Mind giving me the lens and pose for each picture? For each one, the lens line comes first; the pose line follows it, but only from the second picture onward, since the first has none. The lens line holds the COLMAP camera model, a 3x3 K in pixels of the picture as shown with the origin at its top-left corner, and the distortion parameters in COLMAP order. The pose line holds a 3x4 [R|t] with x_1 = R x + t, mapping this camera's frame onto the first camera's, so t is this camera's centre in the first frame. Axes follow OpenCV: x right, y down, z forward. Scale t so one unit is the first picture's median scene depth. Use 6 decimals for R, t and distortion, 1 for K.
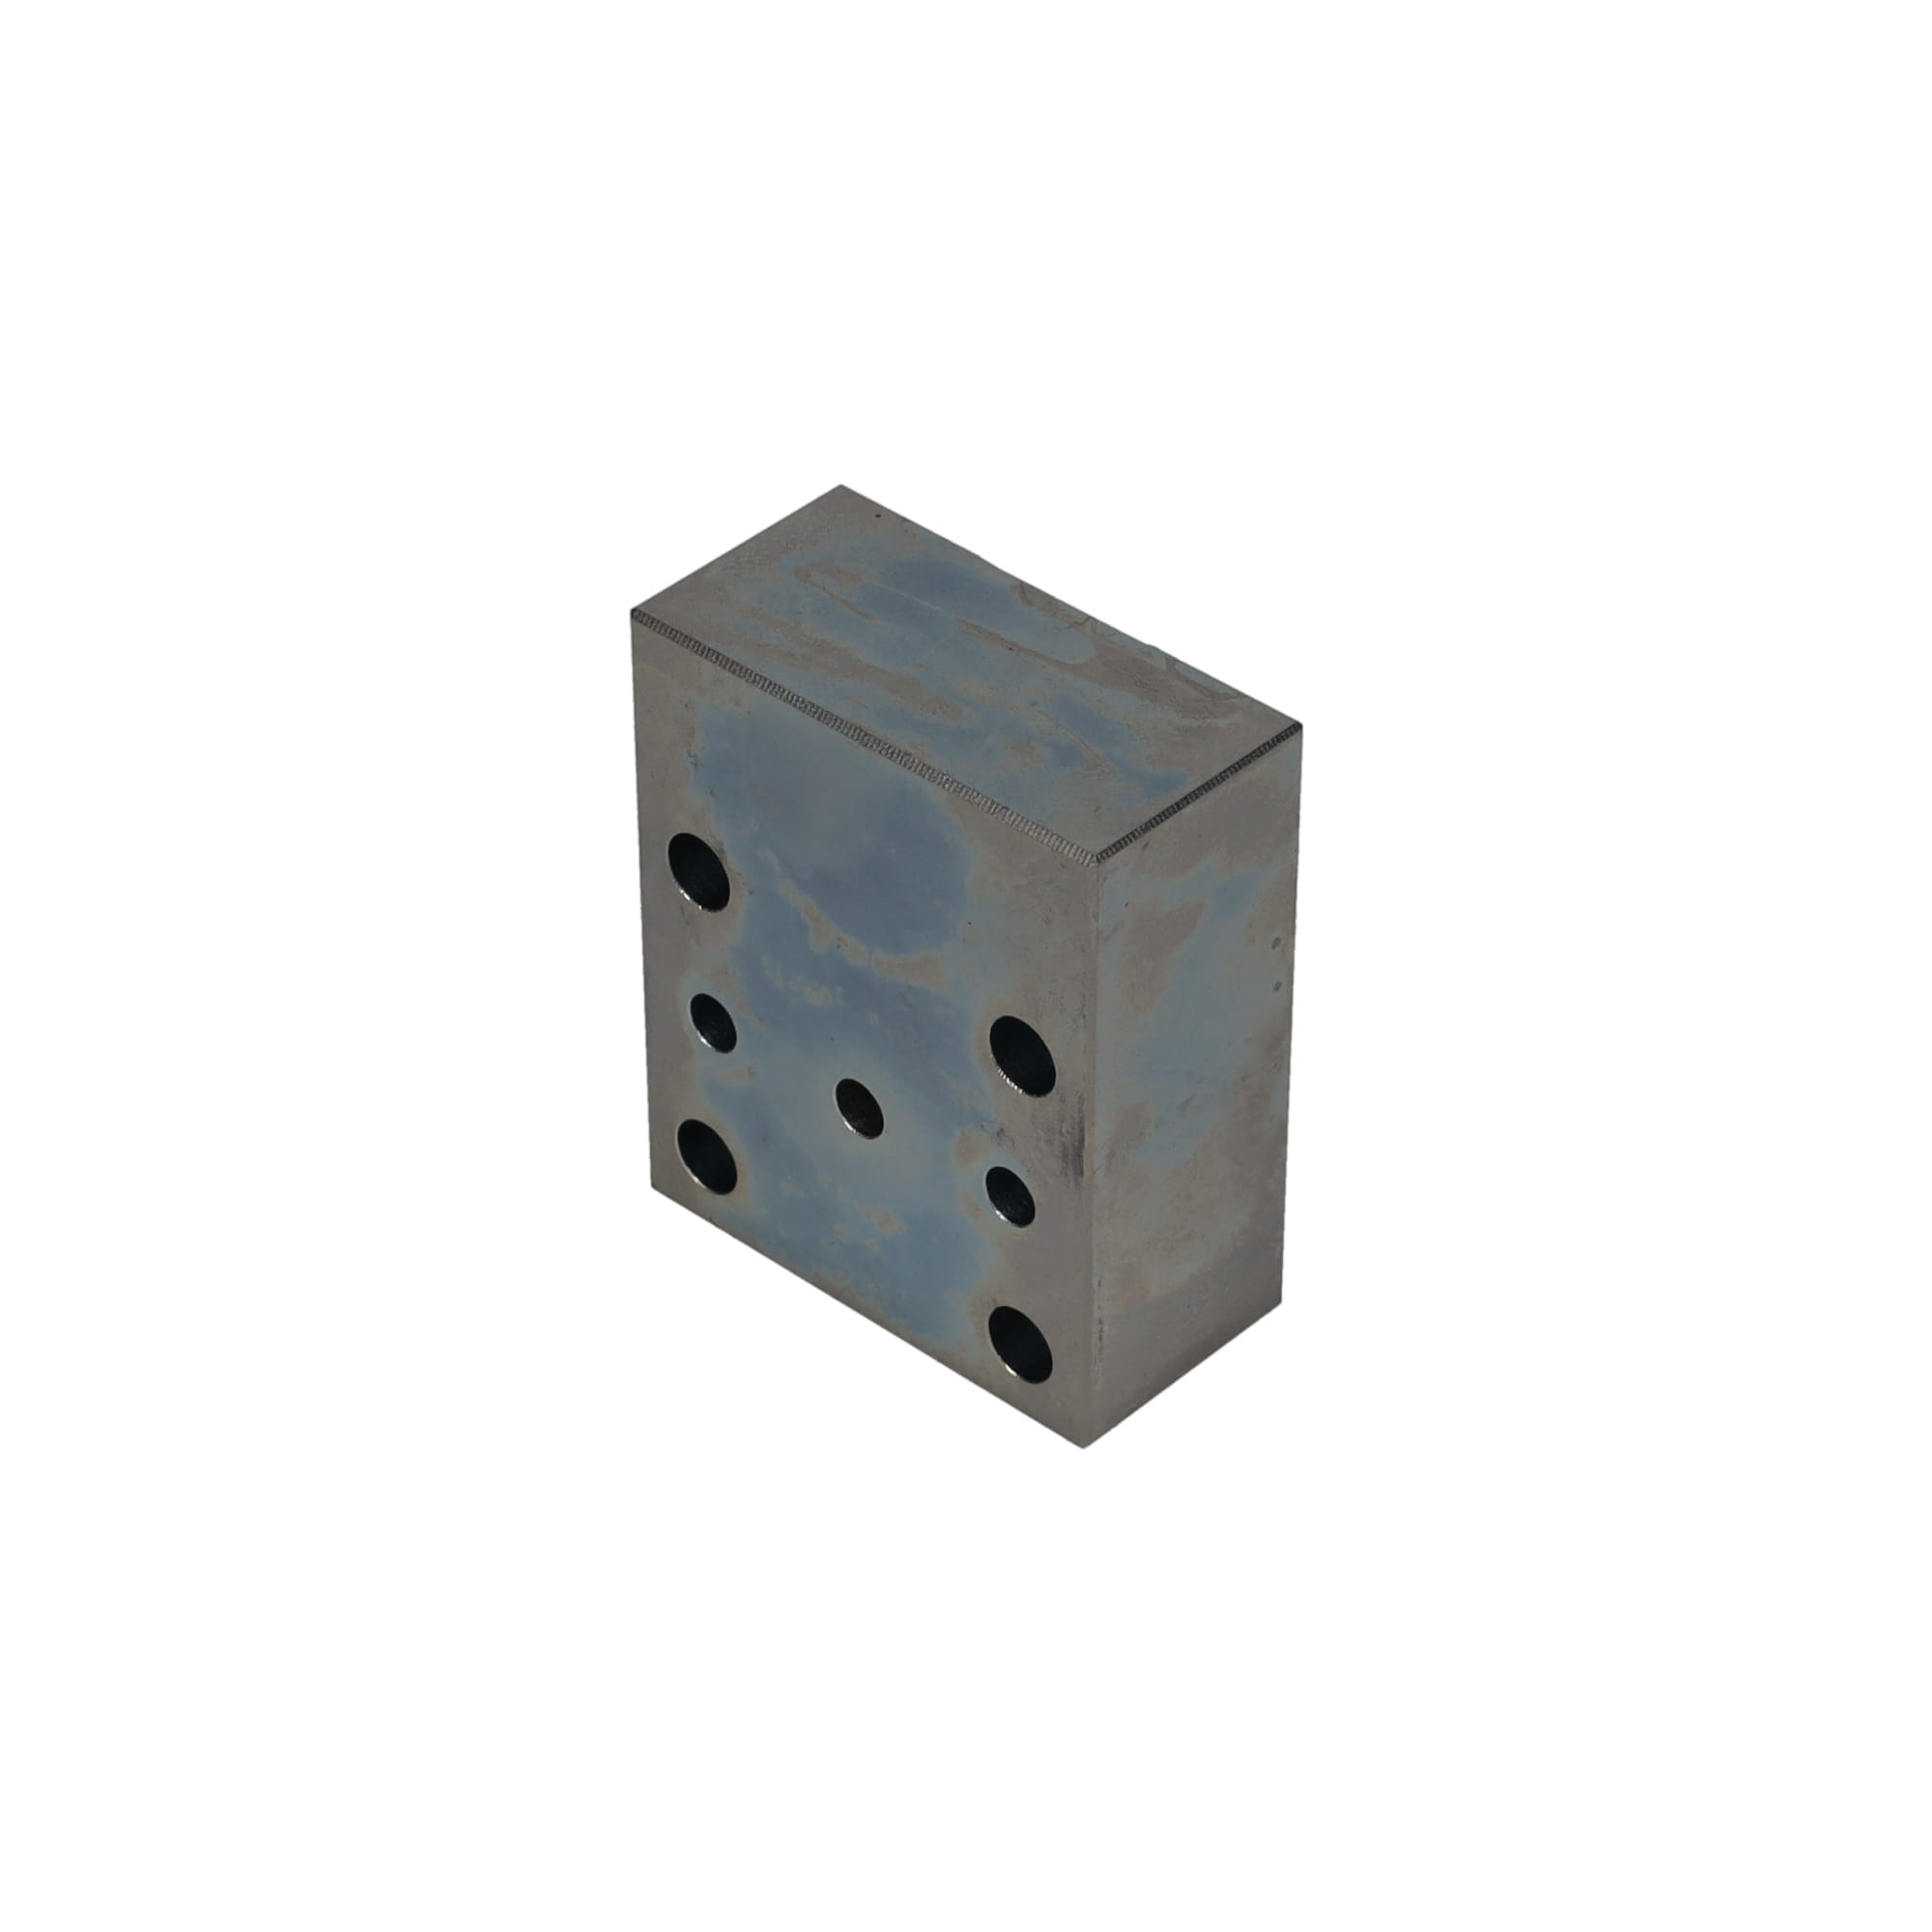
lens RADIAL K [[7244.3, 0, 966.0], [0, 7244.3, 966.0], [0, 0, 1]] dist [0.146095, 0.575560]
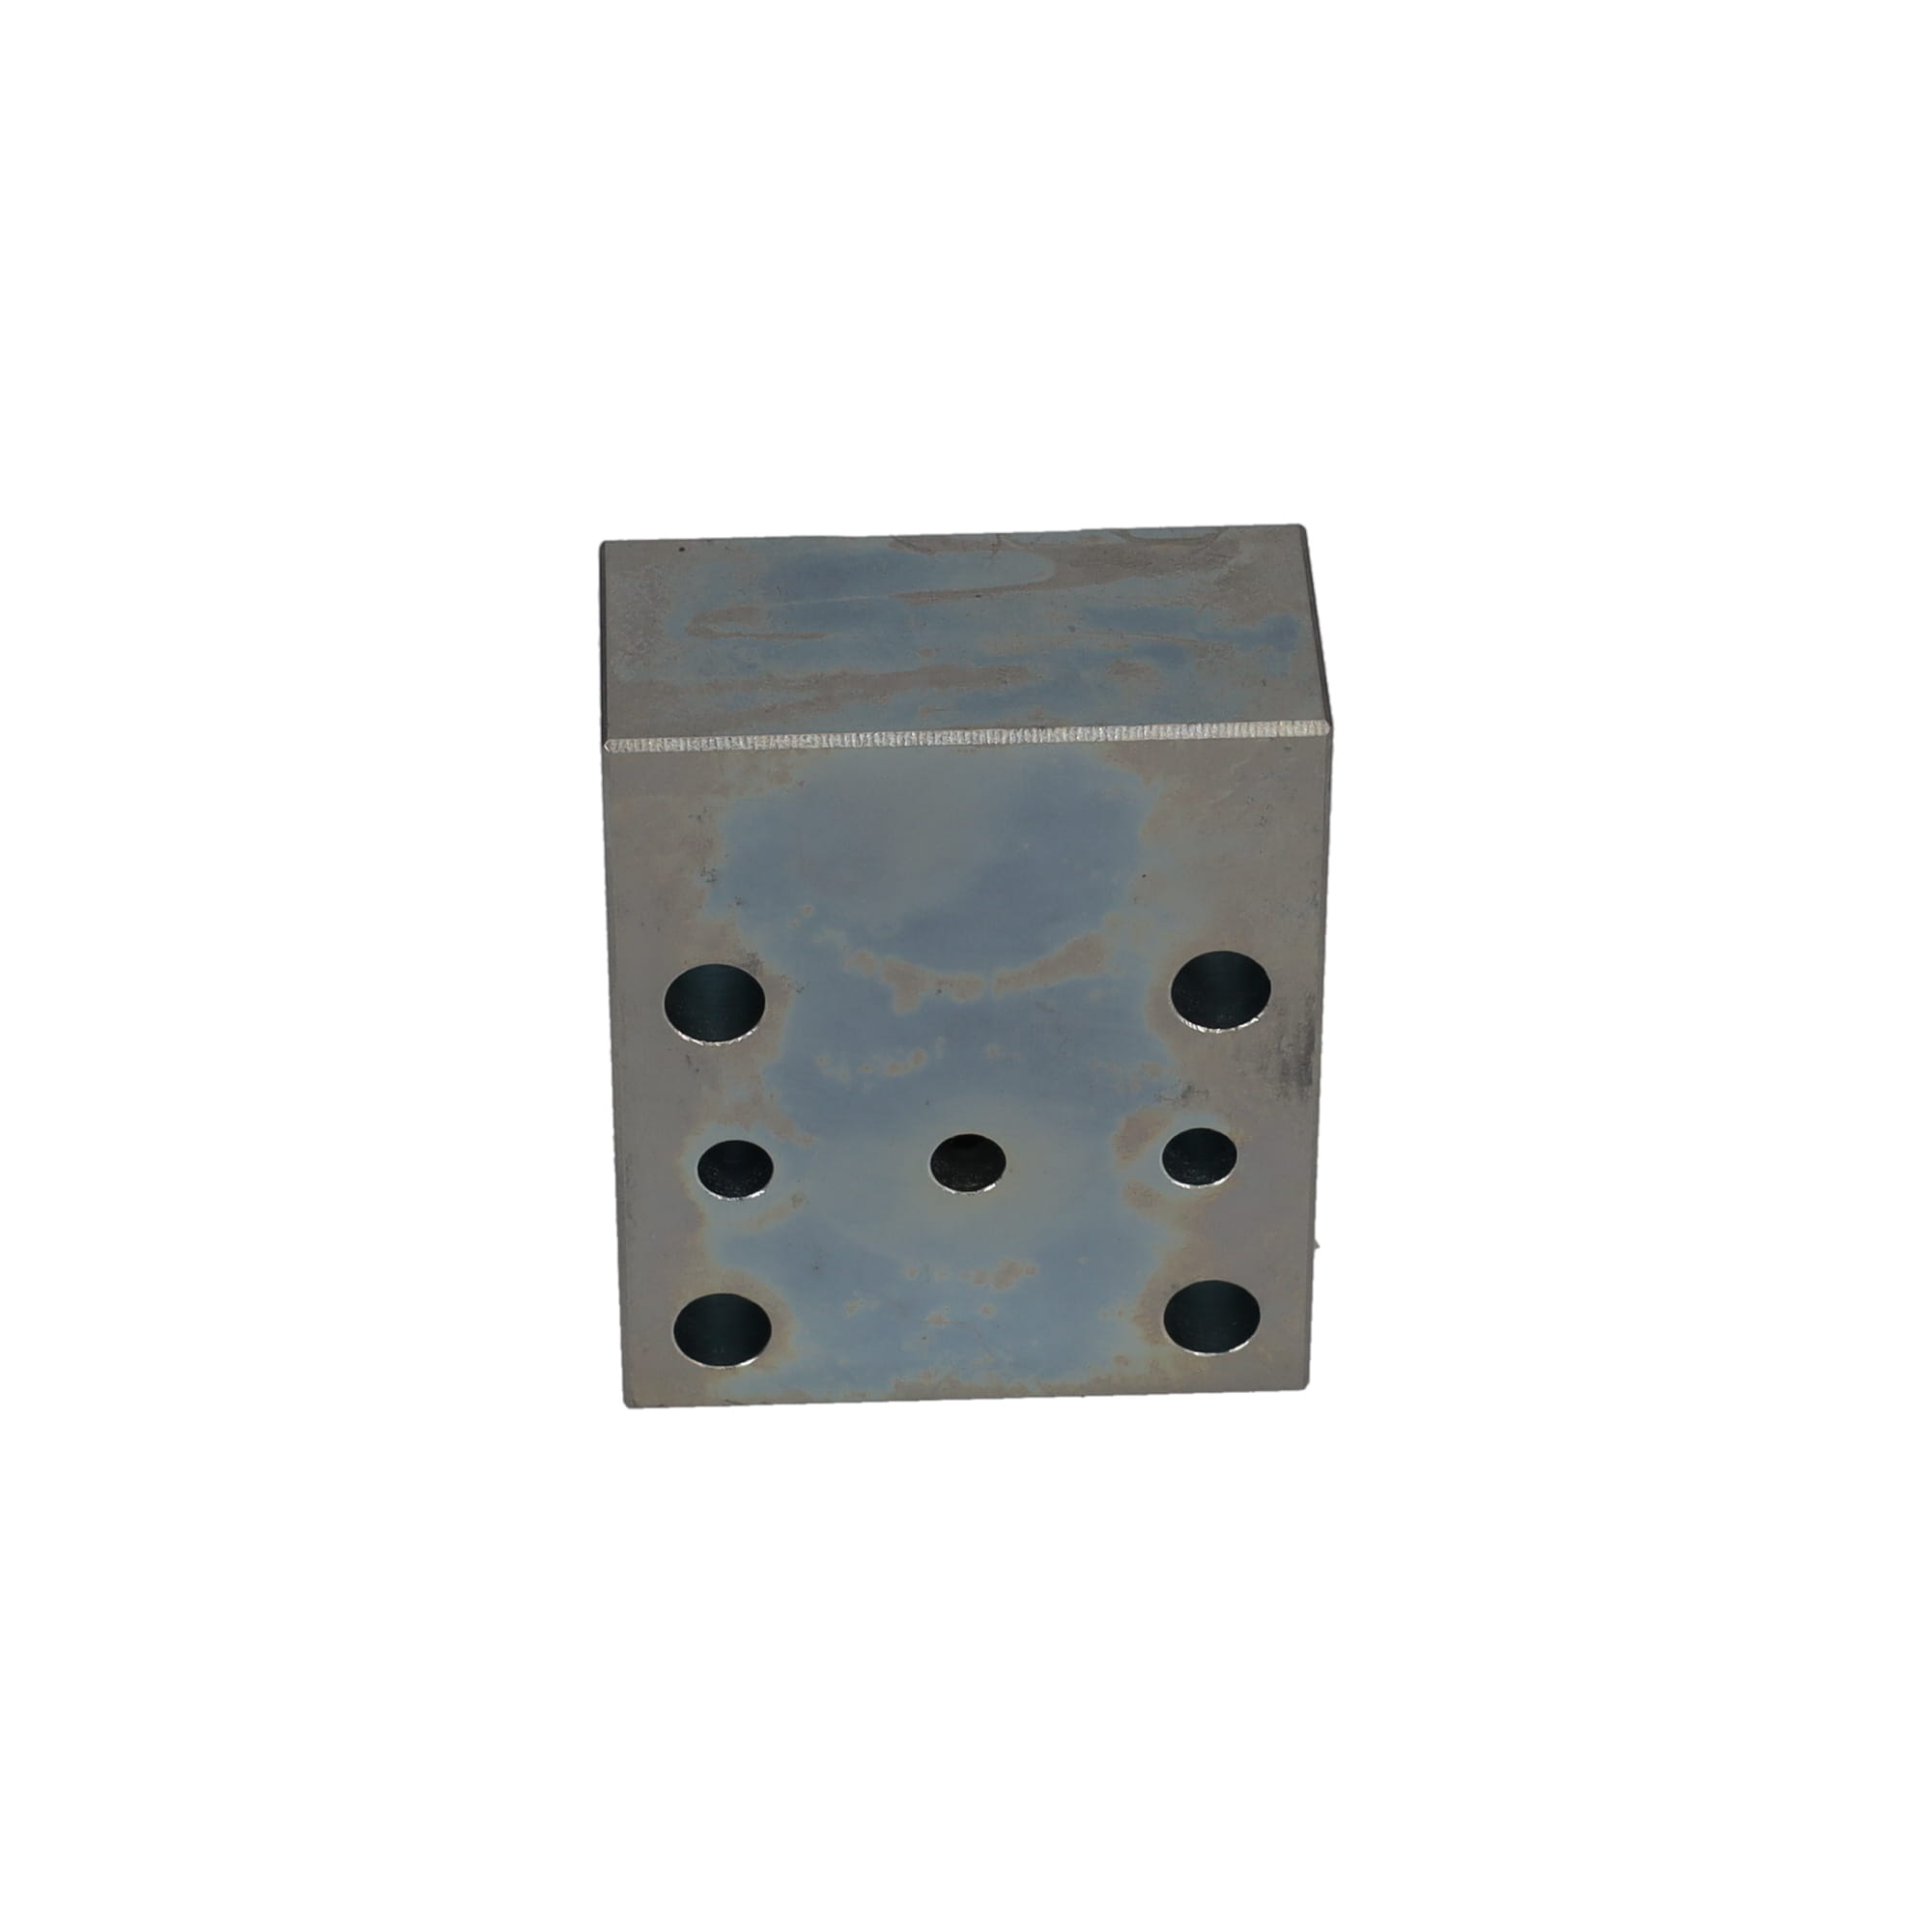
lens RADIAL K [[7244.3, 0, 966.0], [0, 7244.3, 966.0], [0, 0, 1]] dist [0.146095, 0.575560]
pose [[0.707877, -0.431450, 0.559251, -0.506866], [0.433277, 0.890539, 0.138606, -0.126285], [-0.557836, 0.144195, 0.817329, 0.284483]]
